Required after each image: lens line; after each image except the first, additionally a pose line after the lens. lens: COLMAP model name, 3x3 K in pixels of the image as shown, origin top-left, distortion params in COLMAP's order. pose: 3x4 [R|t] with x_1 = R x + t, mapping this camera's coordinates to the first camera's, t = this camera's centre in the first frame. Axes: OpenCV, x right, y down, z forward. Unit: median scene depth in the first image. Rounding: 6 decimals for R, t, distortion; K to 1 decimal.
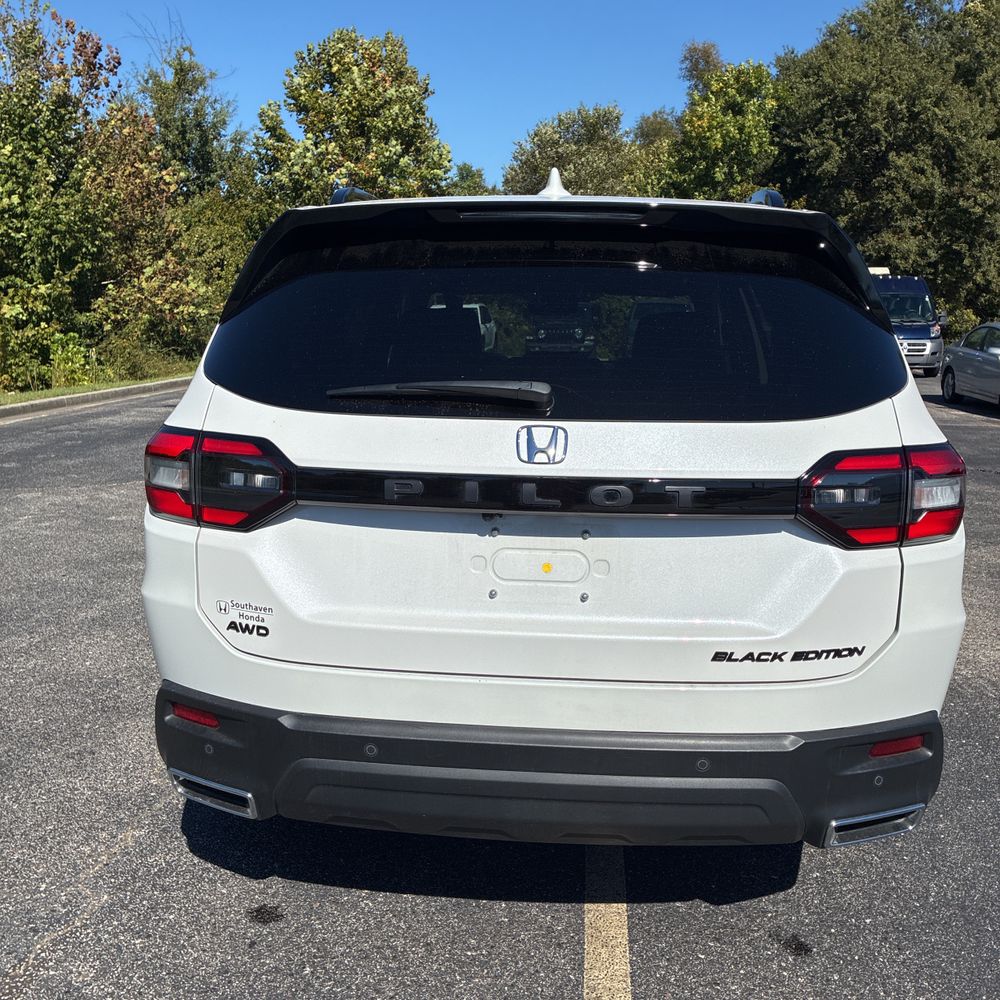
lens RADIAL K [[1005.4, 0, 500.0], [0, 1005.4, 500.0], [0, 0, 1]] dist [0.069504, -0.087198]
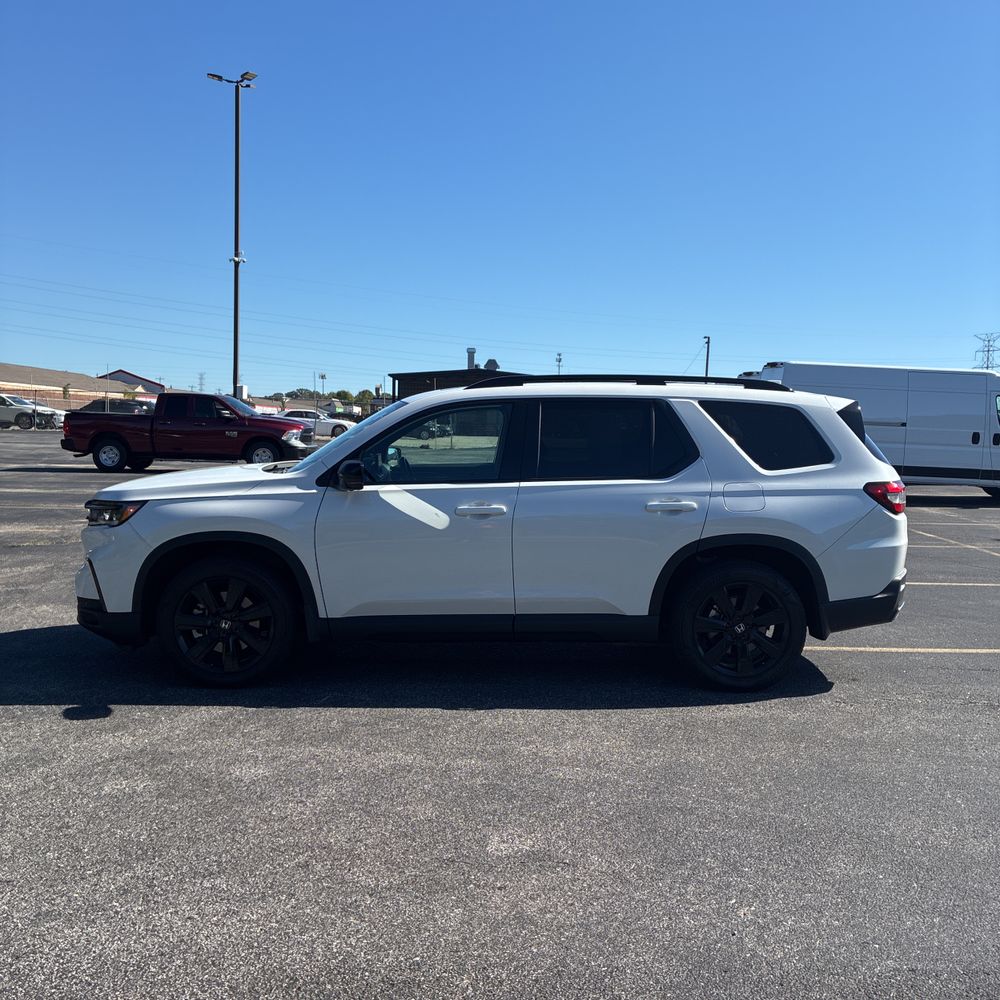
lens RADIAL K [[998.8, 0, 495.6], [0, 998.8, 466.5], [0, 0, 1]] dist [0.076917, -0.006402]
pose [[-0.080923, -0.075377, 0.993866, -2.654005], [0.162795, 0.982747, 0.087789, -0.475209], [-0.983336, 0.168901, -0.067255, 2.020173]]
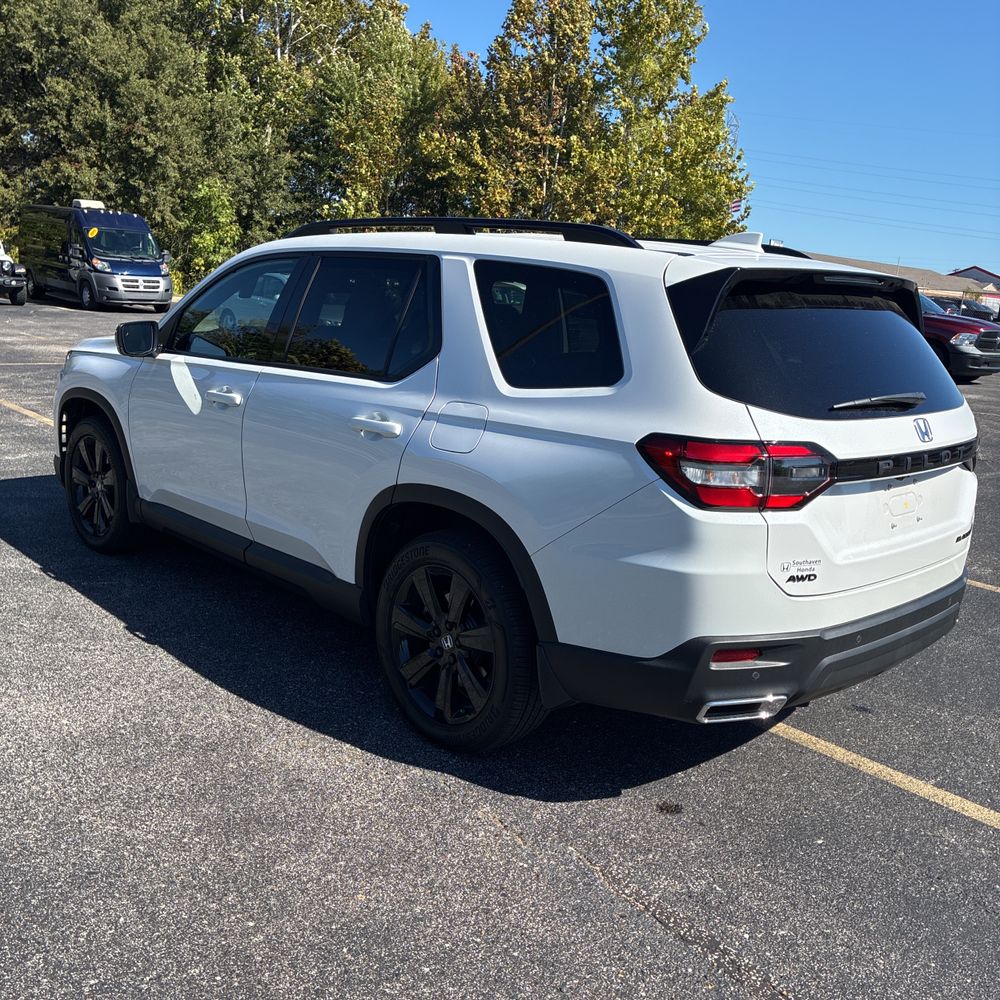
lens RADIAL K [[1006.5, 0, 501.9], [0, 1006.5, 488.5], [0, 0, 1]] dist [0.028493, -0.014104]
pose [[0.677258, -0.130248, 0.724125, -1.308945], [0.085489, 0.991470, 0.098380, -0.145094], [-0.730762, -0.004724, 0.682616, 0.297231]]
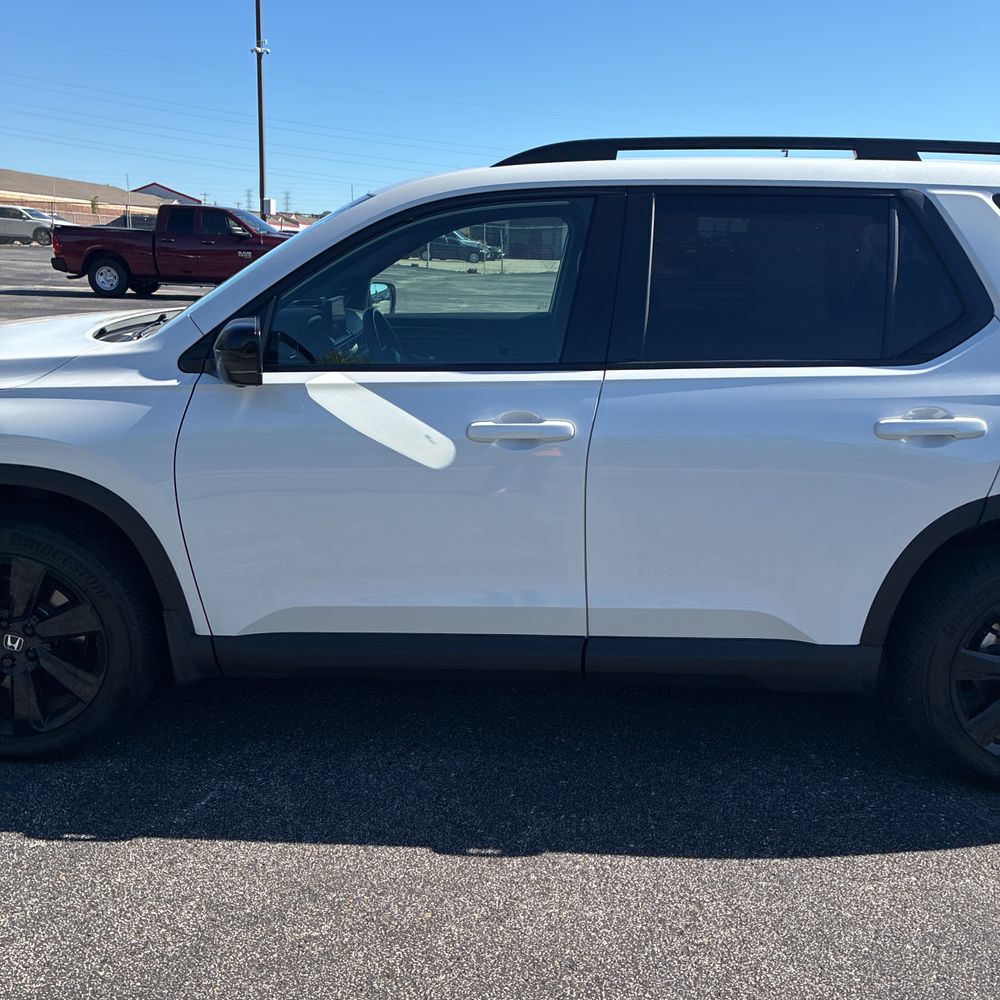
lens RADIAL K [[1007.7, 0, 509.8], [0, 1007.7, 479.8], [0, 0, 1]] dist [0.051151, -0.014133]
pose [[-0.042261, -0.257485, 0.965358, -1.411786], [0.154546, 0.952907, 0.260930, -0.414750], [-0.987081, 0.160219, -0.000478, 1.934515]]
